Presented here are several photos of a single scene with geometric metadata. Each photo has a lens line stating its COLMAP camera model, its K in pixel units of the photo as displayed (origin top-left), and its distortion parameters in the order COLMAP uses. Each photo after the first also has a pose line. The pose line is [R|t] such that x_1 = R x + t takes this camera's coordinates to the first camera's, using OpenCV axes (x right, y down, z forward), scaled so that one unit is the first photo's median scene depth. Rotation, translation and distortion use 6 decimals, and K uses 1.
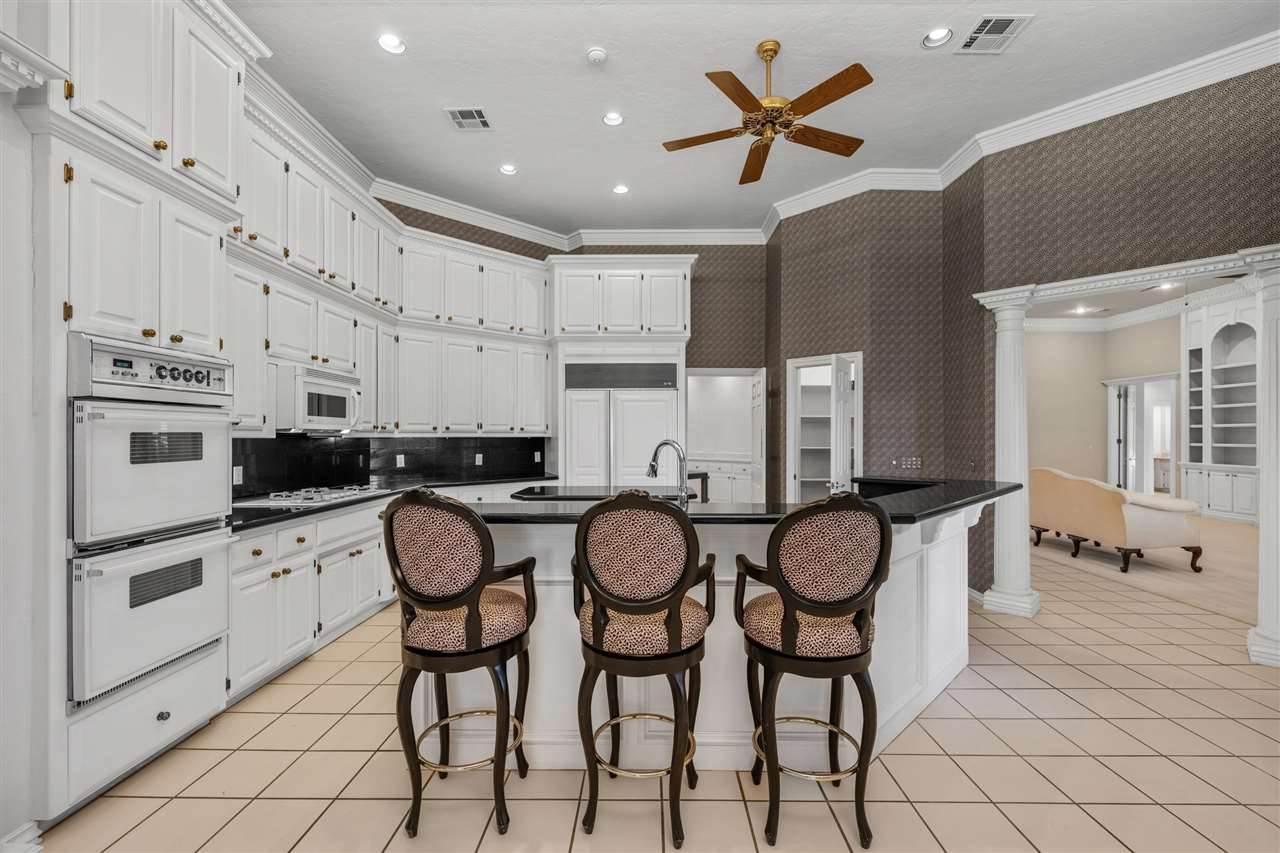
lens RADIAL K [[551.7, 0, 643.3], [0, 551.7, 436.0], [0, 0, 1]] dist [-0.000196, -0.000007]
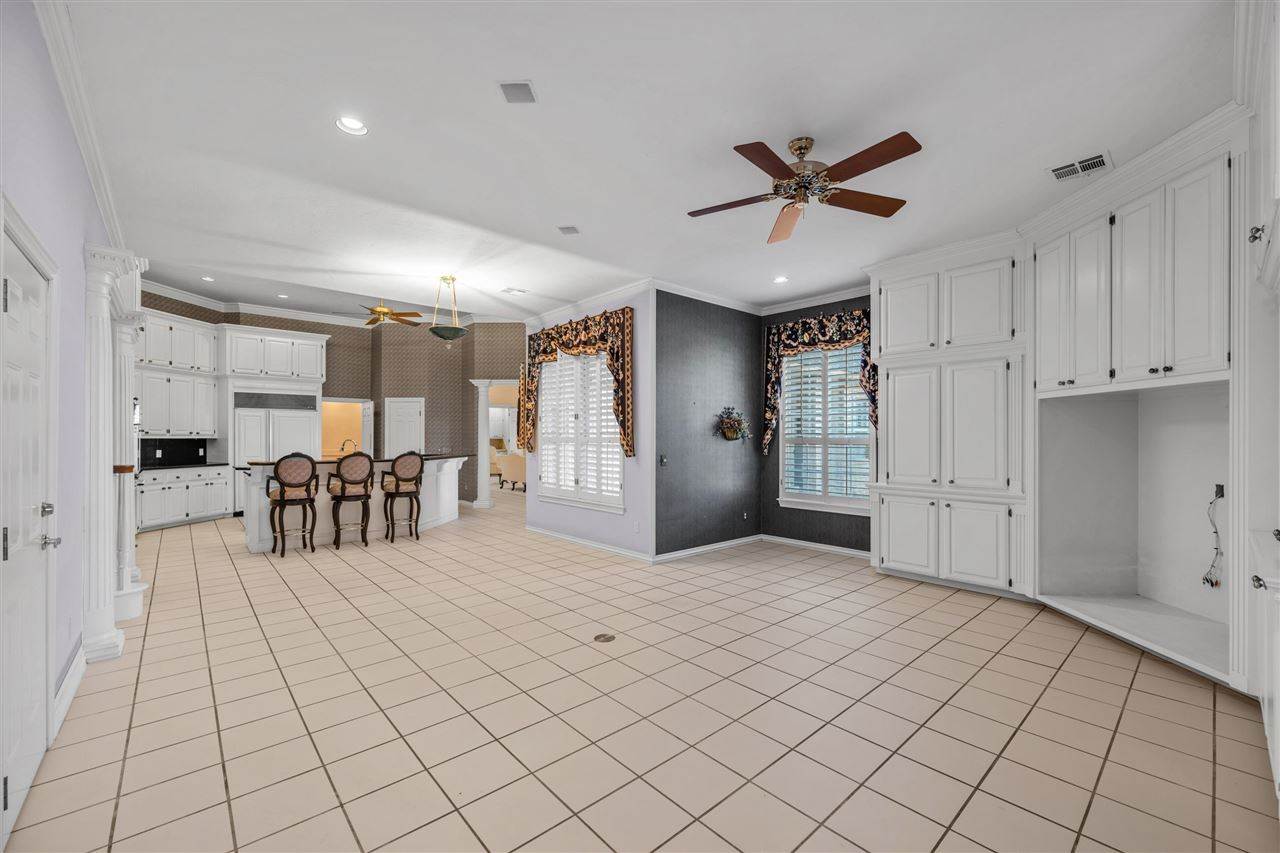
lens RADIAL K [[516.8, 0, 645.9], [0, 516.8, 435.0], [0, 0, 1]] dist [-0.000116, 0.000031]
pose [[0.728185, 0.002634, 0.685375, -0.299909], [0.000088, 0.999992, -0.003937, -0.002087], [-0.685381, 0.002927, 0.728179, -0.895203]]
